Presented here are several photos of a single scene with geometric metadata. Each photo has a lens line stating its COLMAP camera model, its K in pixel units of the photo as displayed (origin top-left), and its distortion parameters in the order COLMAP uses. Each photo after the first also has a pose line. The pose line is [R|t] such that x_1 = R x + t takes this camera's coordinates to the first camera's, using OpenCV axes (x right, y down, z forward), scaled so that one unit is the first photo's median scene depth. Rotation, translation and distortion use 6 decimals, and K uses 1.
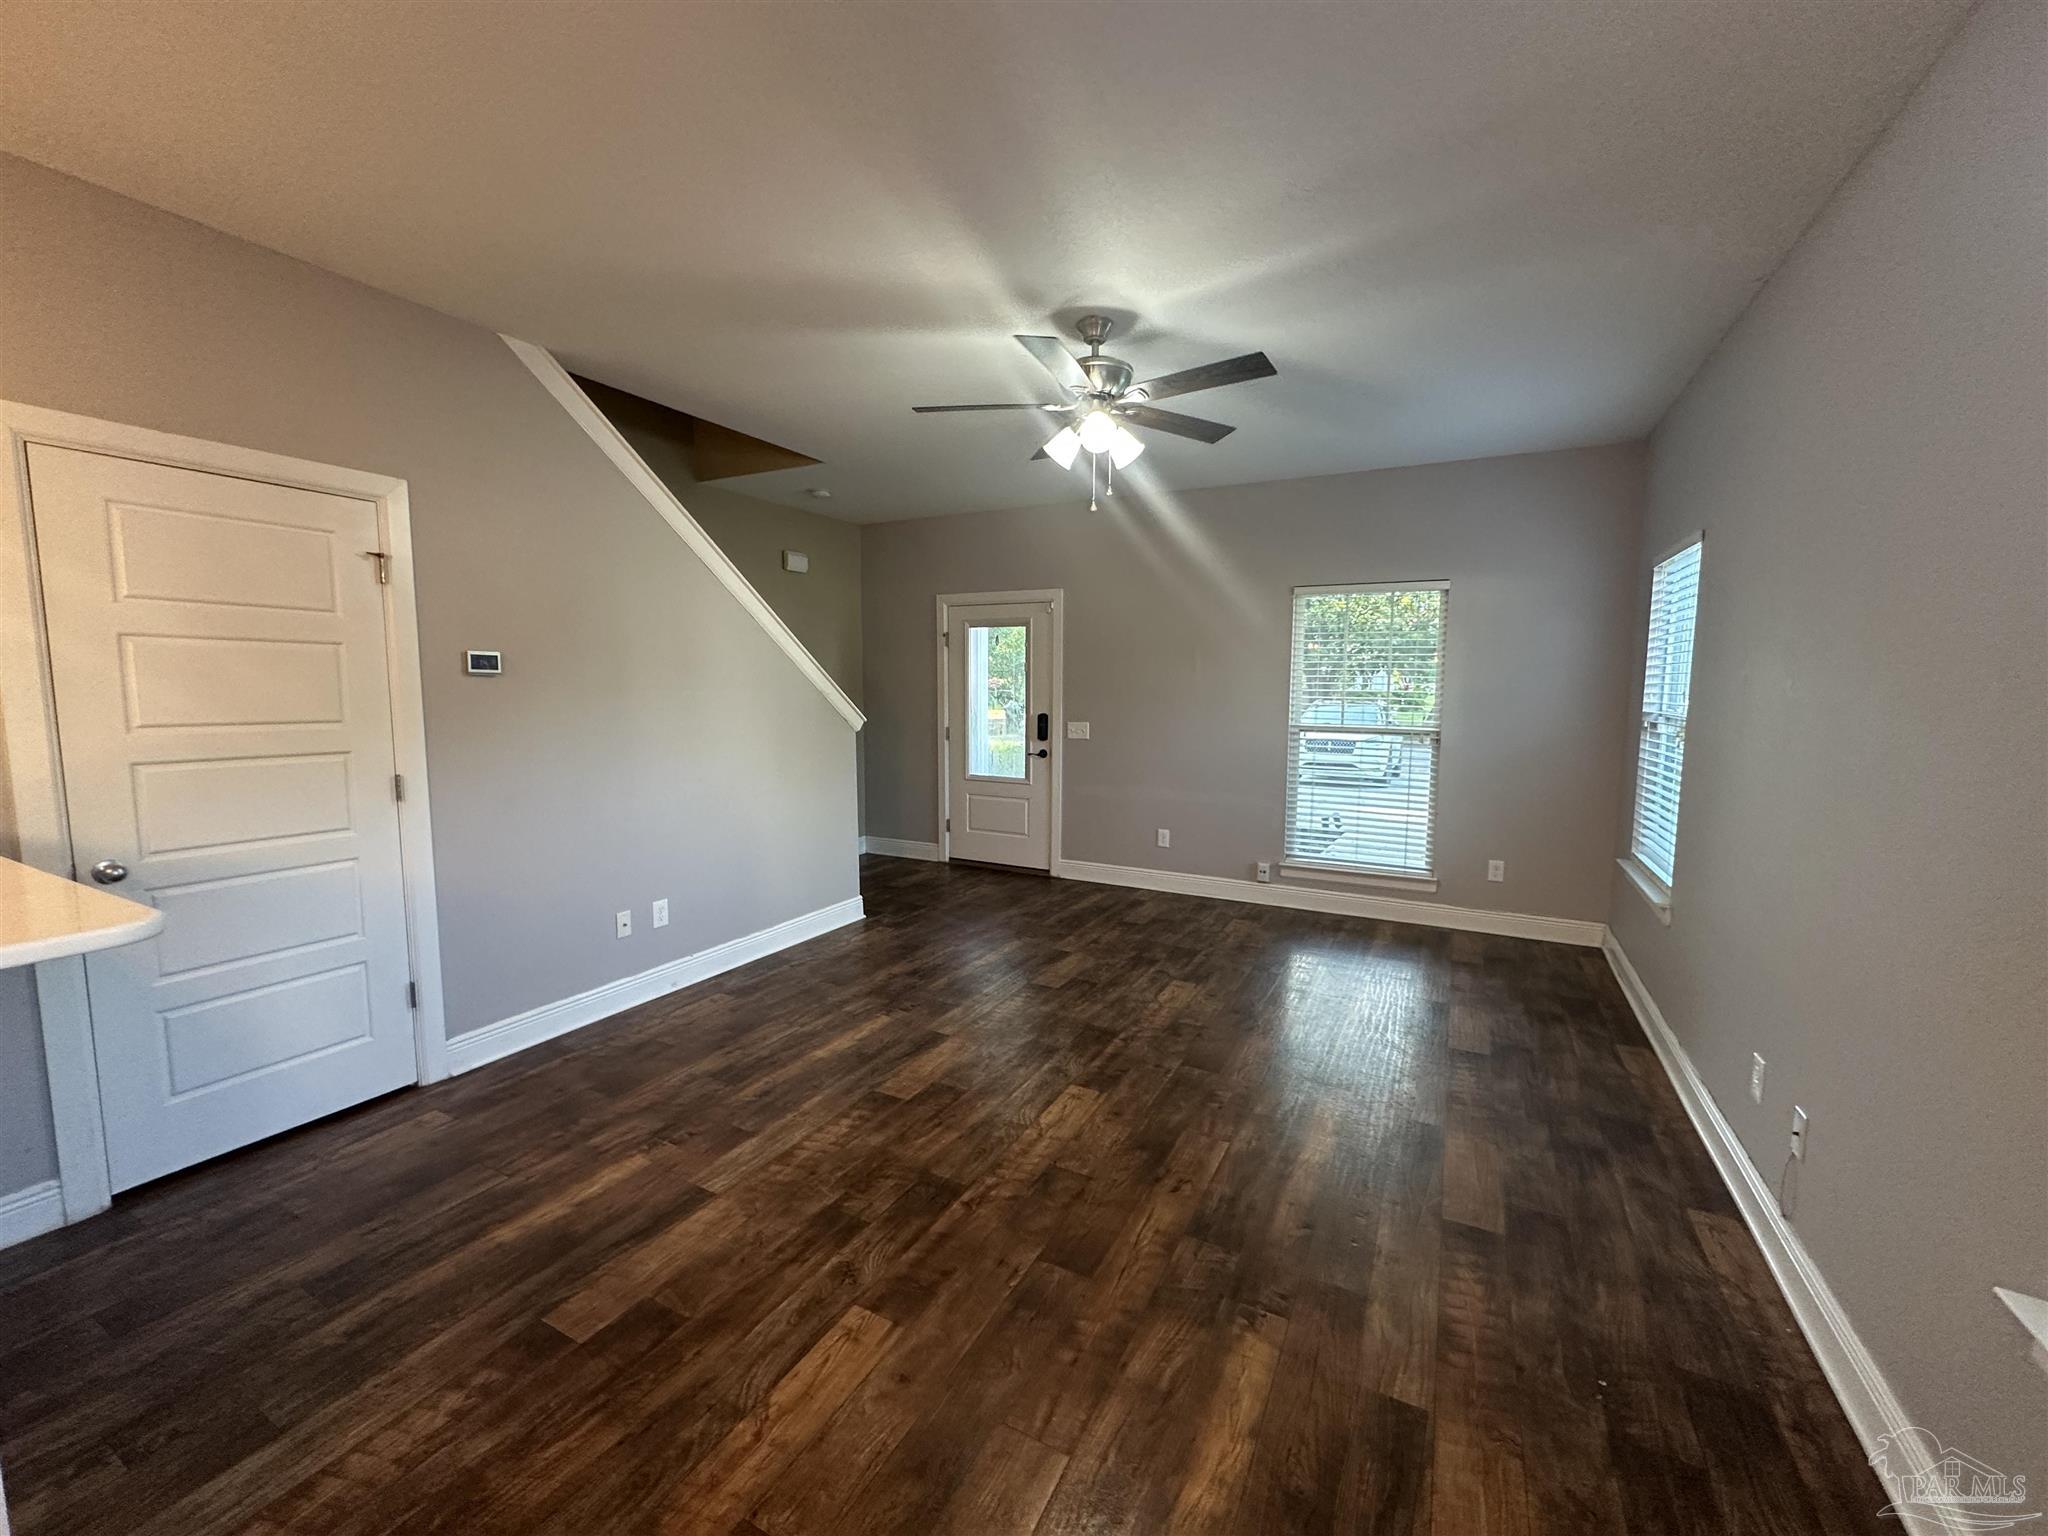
lens RADIAL K [[815.7, 0, 1025.7], [0, 815.7, 765.7], [0, 0, 1]] dist [-0.003779, 0.000024]
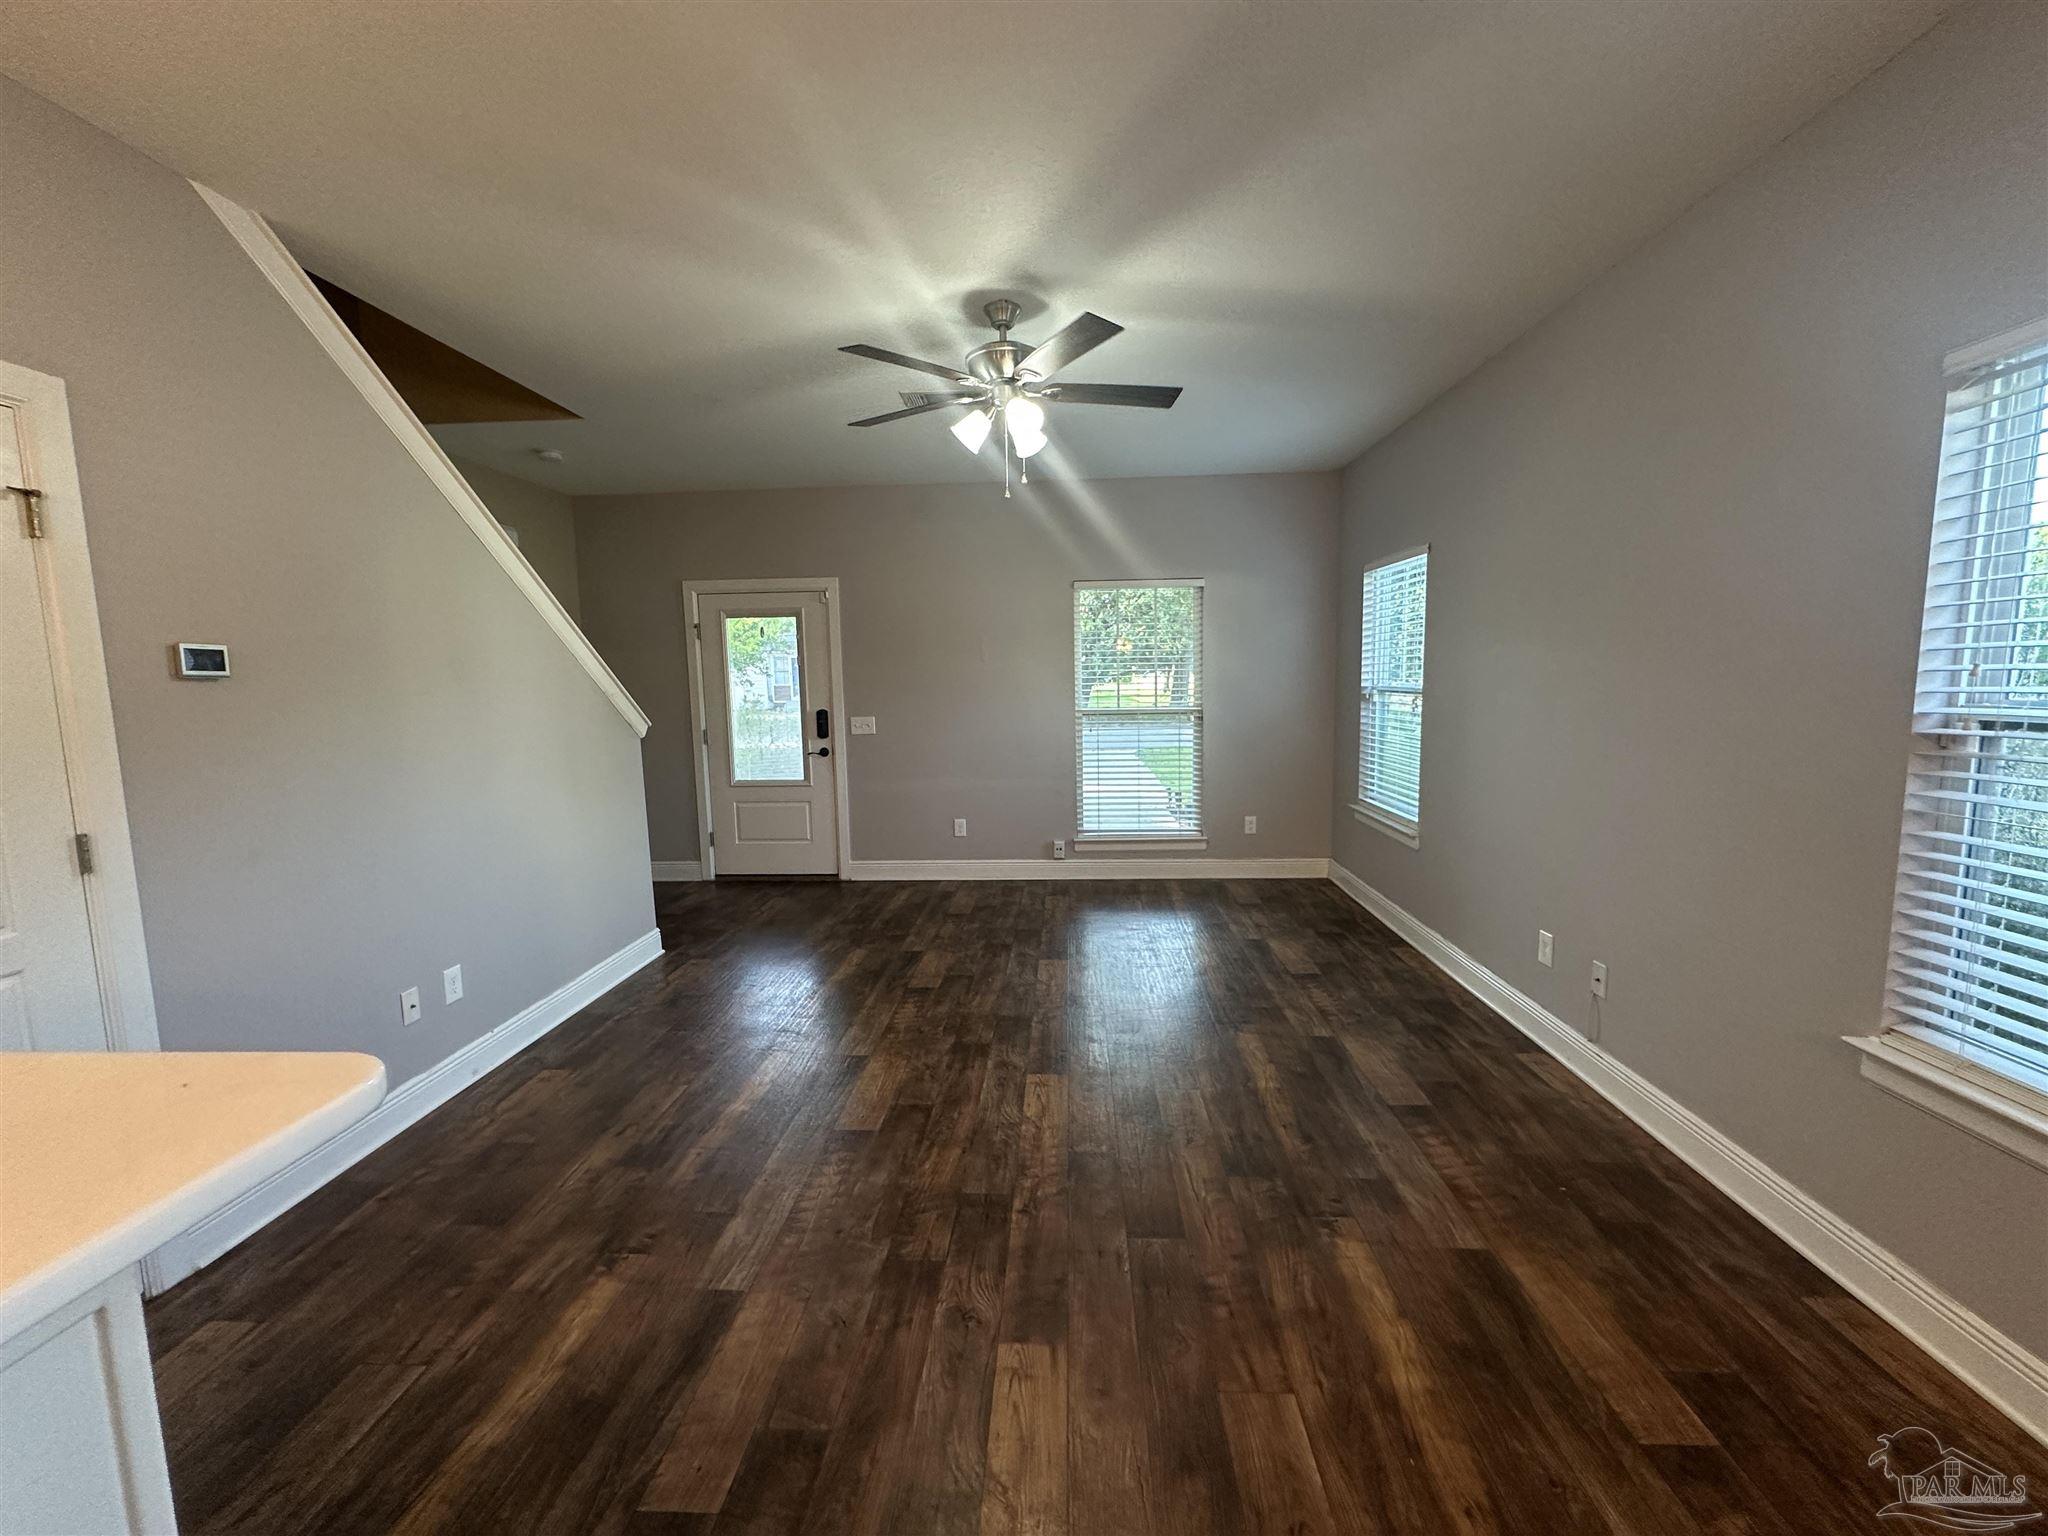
lens RADIAL K [[815.7, 0, 1025.7], [0, 815.7, 765.7], [0, 0, 1]] dist [-0.003779, 0.000024]
pose [[0.906081, -0.069874, 0.417294, -0.332478], [0.067505, 0.997509, 0.020455, -0.005401], [-0.417684, 0.009635, 0.908541, 0.090953]]
